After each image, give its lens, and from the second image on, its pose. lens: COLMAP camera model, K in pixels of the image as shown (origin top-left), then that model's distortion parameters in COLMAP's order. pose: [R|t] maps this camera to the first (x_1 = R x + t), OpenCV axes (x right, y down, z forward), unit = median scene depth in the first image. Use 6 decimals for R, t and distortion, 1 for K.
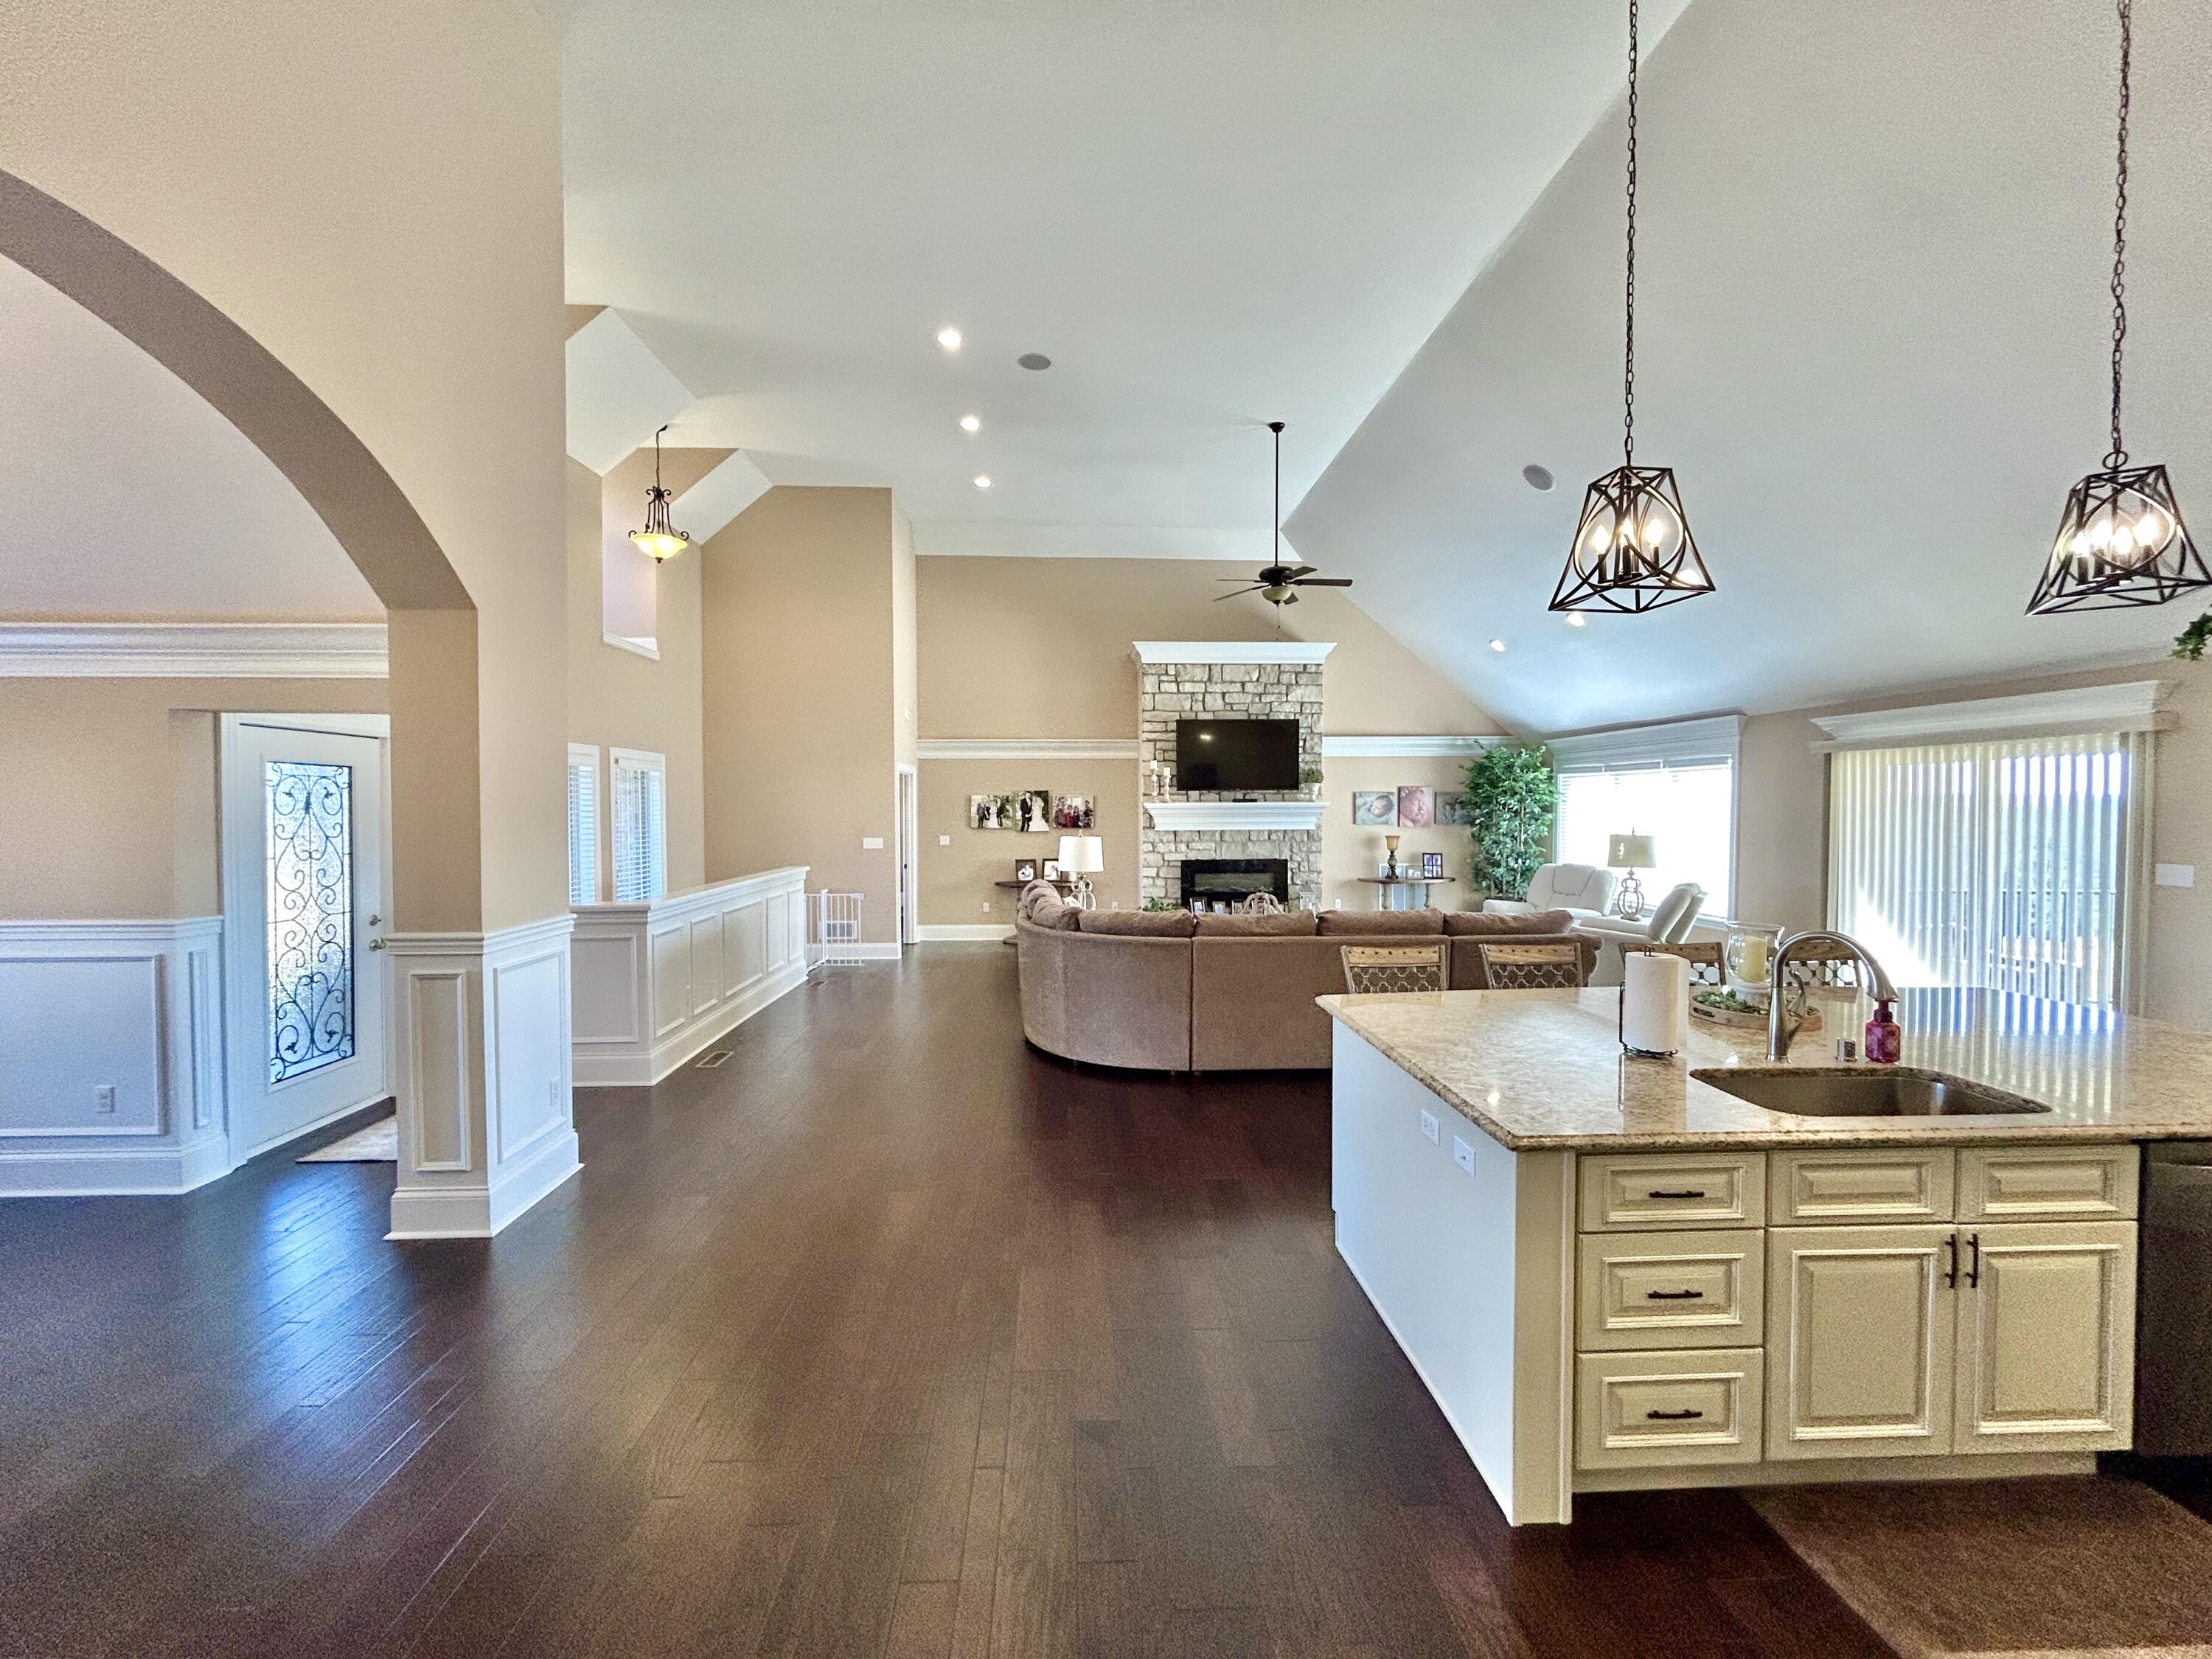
lens RADIAL K [[889.4, 0, 1096.1], [0, 889.4, 826.4], [0, 0, 1]] dist [-0.000363, 0.000691]
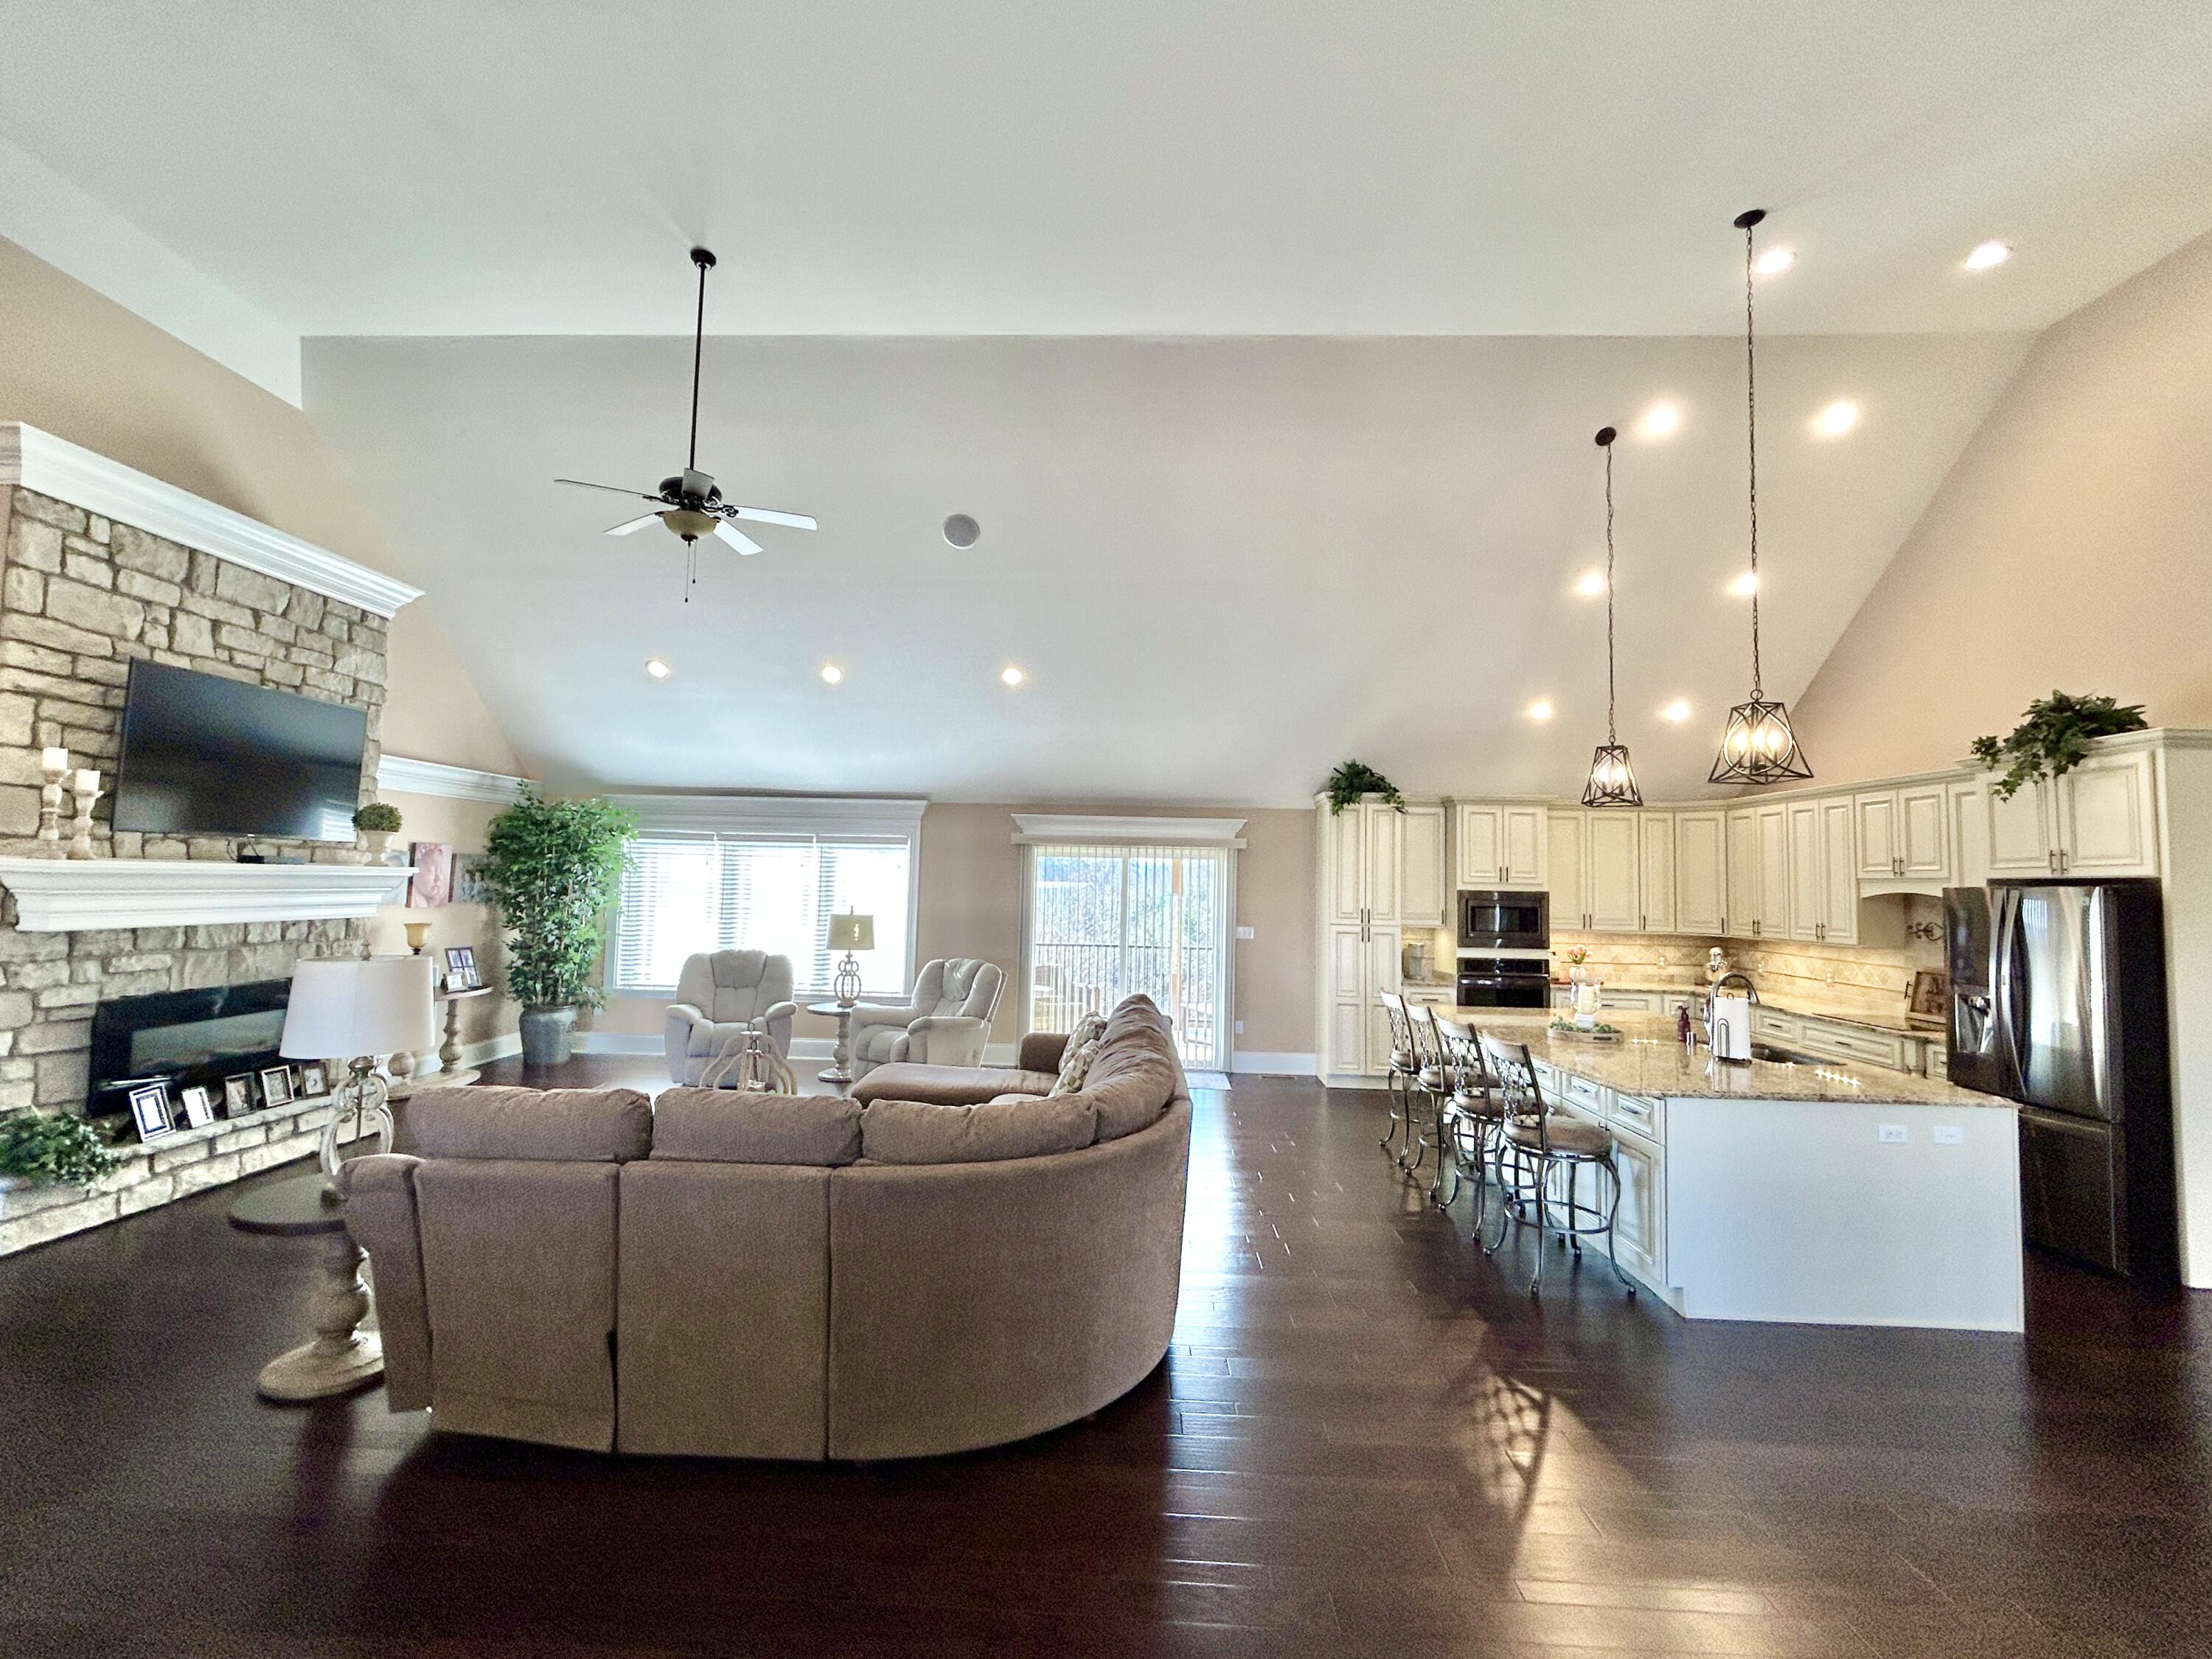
lens RADIAL K [[968.1, 0, 1096.5], [0, 968.1, 826.9], [0, 0, 1]] dist [0.000151, 0.000897]
pose [[0.074338, 0.064609, 0.995138, -0.310916], [0.000150, 0.997898, -0.064799, -0.012874], [-0.997233, 0.004967, 0.074172, 0.516098]]
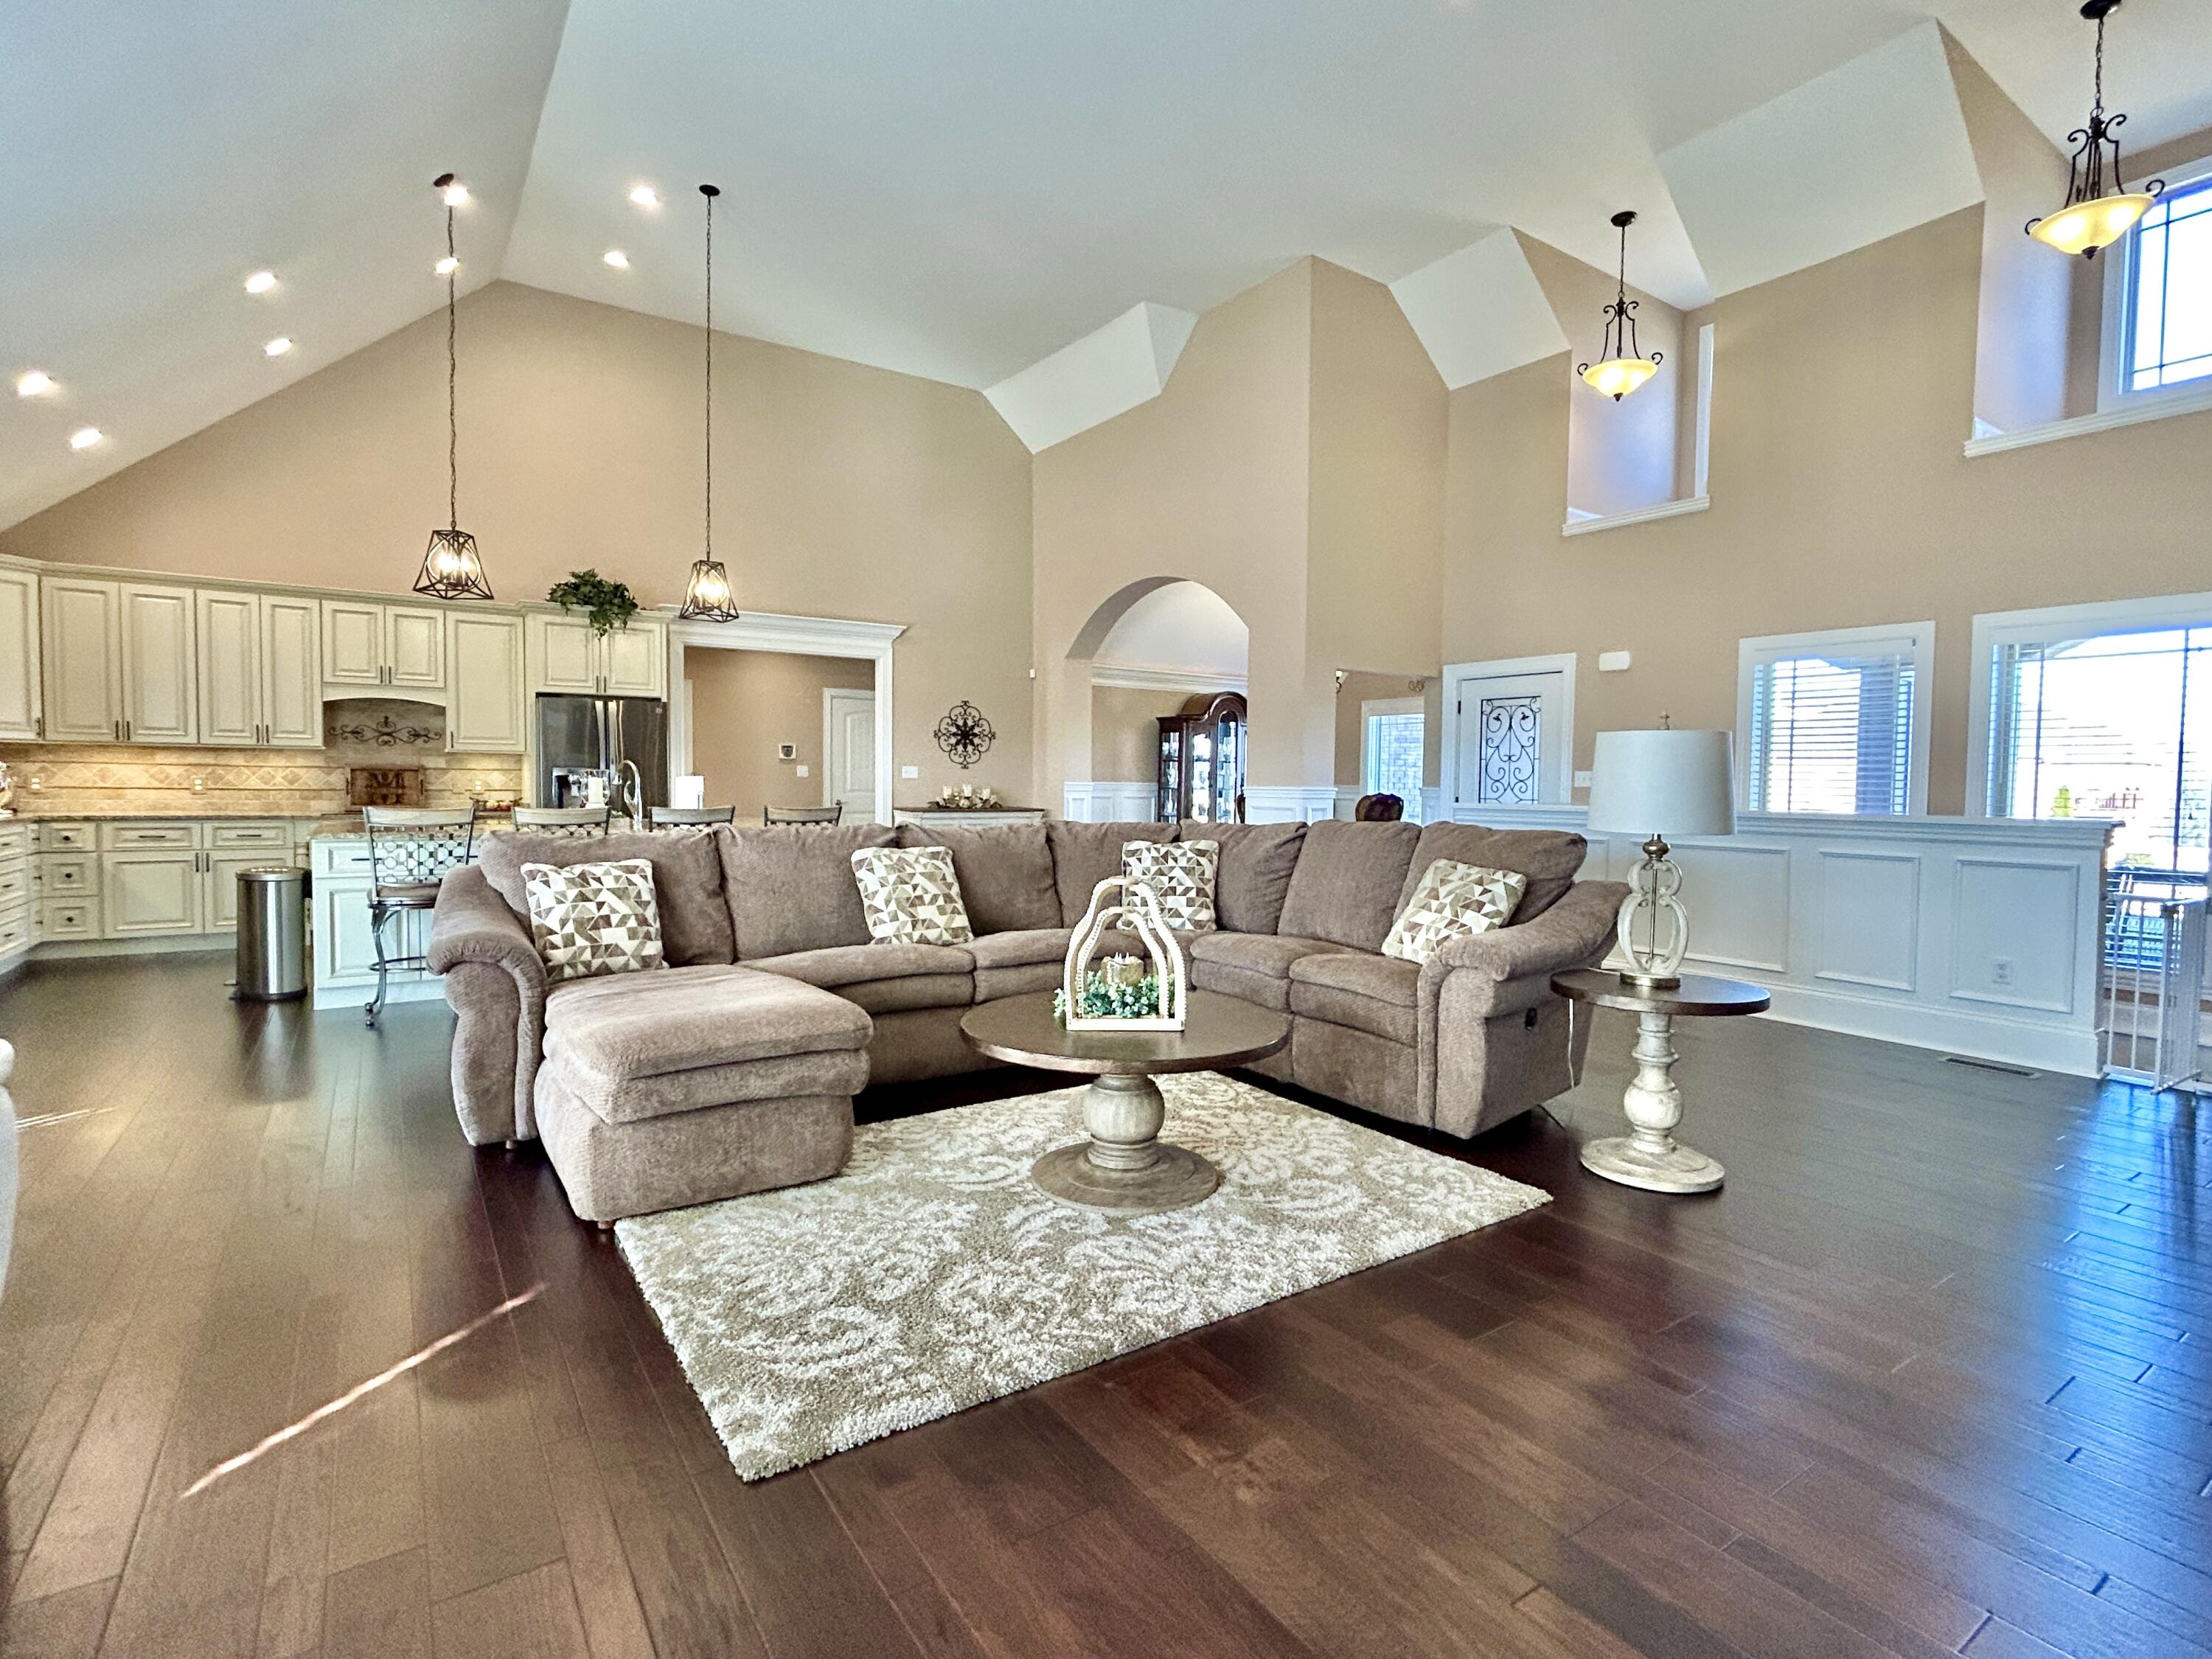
lens RADIAL K [[1069.7, 0, 1091.7], [0, 1069.7, 825.2], [0, 0, 1]] dist [-0.002282, 0.000125]
pose [[-0.853609, 0.014434, -0.520714, 0.295050], [-0.021039, 0.997845, 0.062149, 0.020837], [0.520489, 0.064006, -0.851466, 0.958234]]
